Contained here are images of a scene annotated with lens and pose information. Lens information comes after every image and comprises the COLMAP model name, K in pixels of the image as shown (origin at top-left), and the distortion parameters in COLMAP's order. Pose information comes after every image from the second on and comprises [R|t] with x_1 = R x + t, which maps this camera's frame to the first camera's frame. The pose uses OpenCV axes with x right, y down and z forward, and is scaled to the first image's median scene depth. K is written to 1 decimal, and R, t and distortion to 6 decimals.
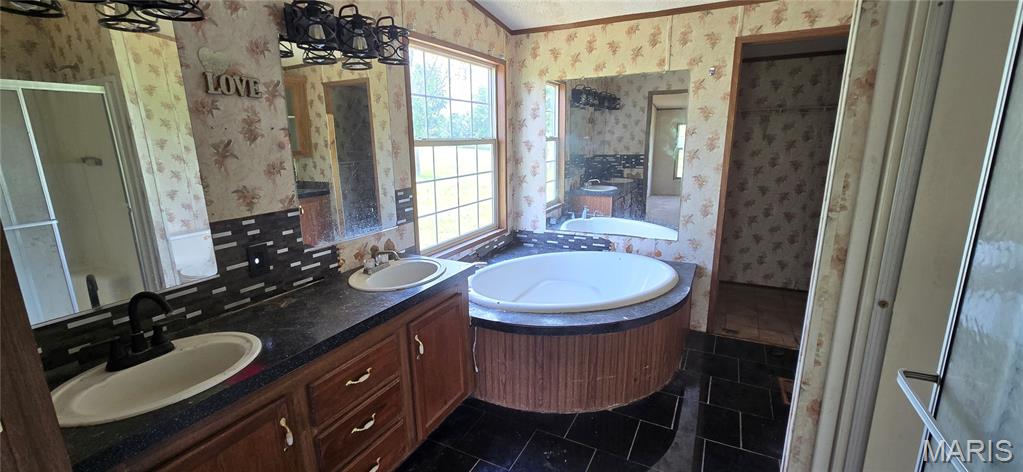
lens RADIAL K [[421.0, 0, 510.1], [0, 421.0, 233.8], [0, 0, 1]] dist [-0.000104, 0.001088]
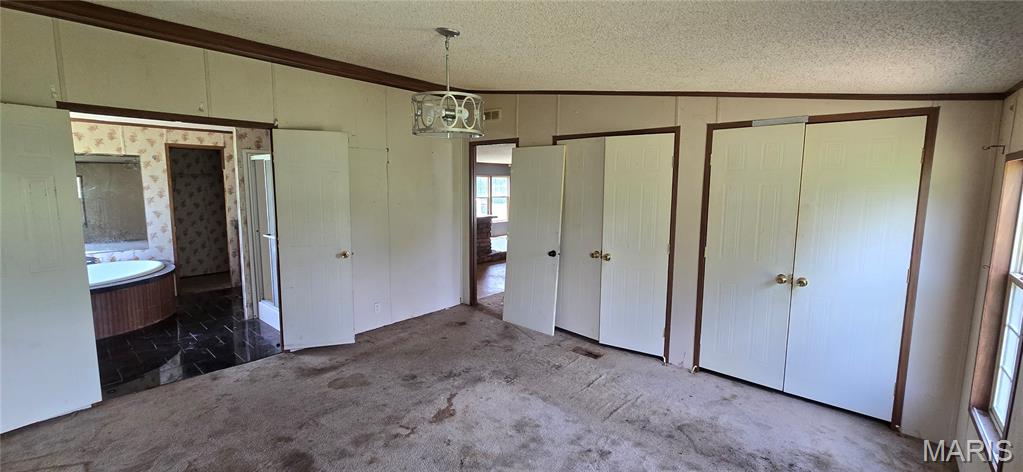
lens RADIAL K [[421.0, 0, 510.1], [0, 421.0, 234.1], [0, 0, 1]] dist [-0.000104, 0.001088]
pose [[0.243860, -0.098487, 0.964797, -1.027249], [0.204900, 0.977605, 0.048004, 0.202477], [-0.947918, 0.185980, 0.258579, -0.994229]]
